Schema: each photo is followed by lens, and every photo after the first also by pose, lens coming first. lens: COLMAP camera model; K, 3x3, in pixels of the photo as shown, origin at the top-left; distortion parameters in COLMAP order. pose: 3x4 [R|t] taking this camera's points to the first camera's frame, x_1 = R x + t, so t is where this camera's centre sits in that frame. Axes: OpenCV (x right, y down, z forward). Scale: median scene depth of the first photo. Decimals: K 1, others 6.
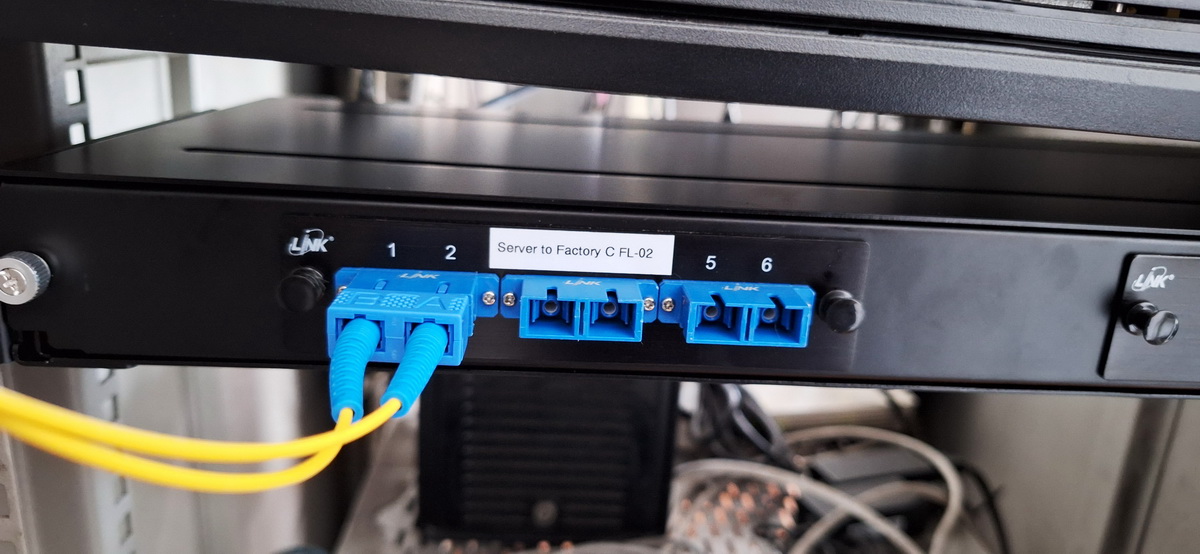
lens RADIAL K [[826.7, 0, 600.0], [0, 826.7, 277.0], [0, 0, 1]] dist [0.072971, -0.000593]
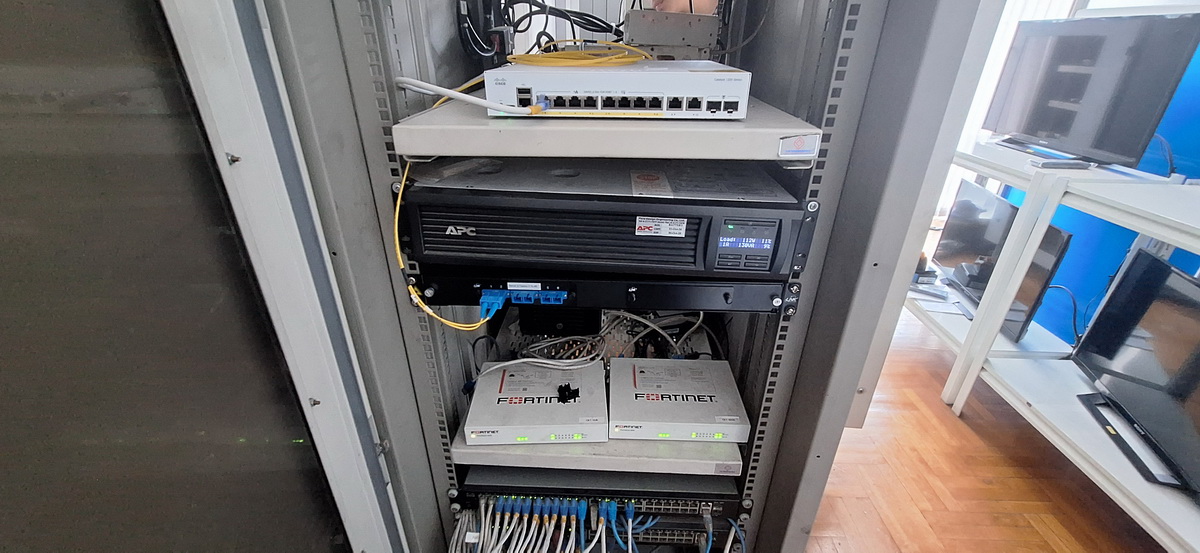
lens RADIAL K [[470.0, 0, 600.0], [0, 470.0, 276.5], [0, 0, 1]] dist [0.001126, 0.000034]
pose [[0.993512, 0.000577, -0.113724, 0.853063], [0.020306, 0.983017, 0.182388, -0.666637], [0.111898, -0.183514, 0.976628, -2.039891]]
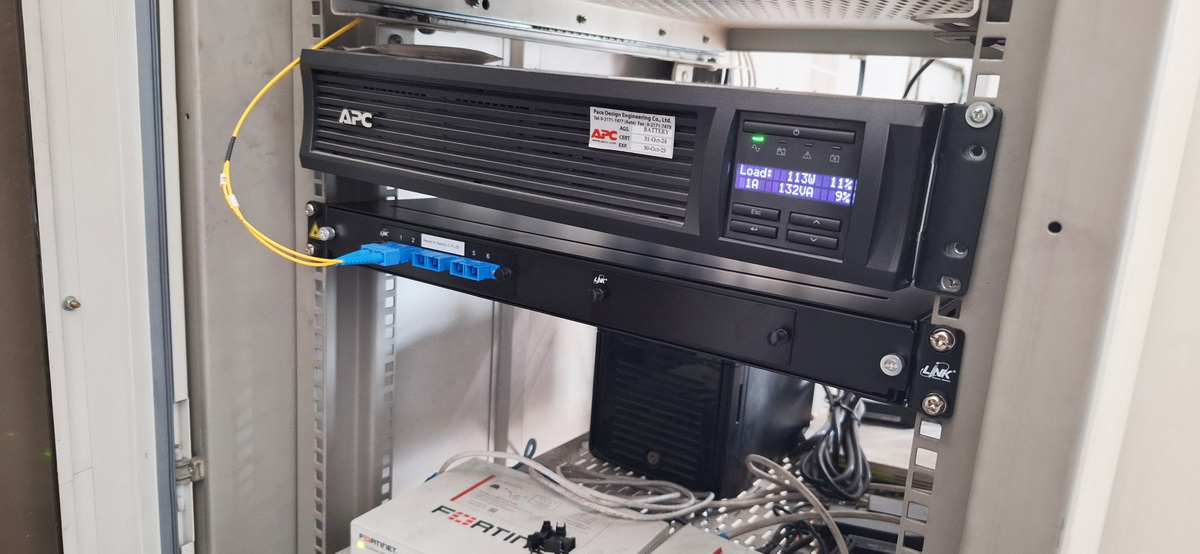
lens RADIAL K [[826.7, 0, 600.0], [0, 826.7, 277.0], [0, 0, 1]] dist [0.072971, -0.000593]
pose [[0.780073, 0.123445, -0.613390, 2.405595], [-0.194363, 0.979653, -0.050024, 0.132122], [0.594734, 0.158242, 0.788194, -1.111588]]
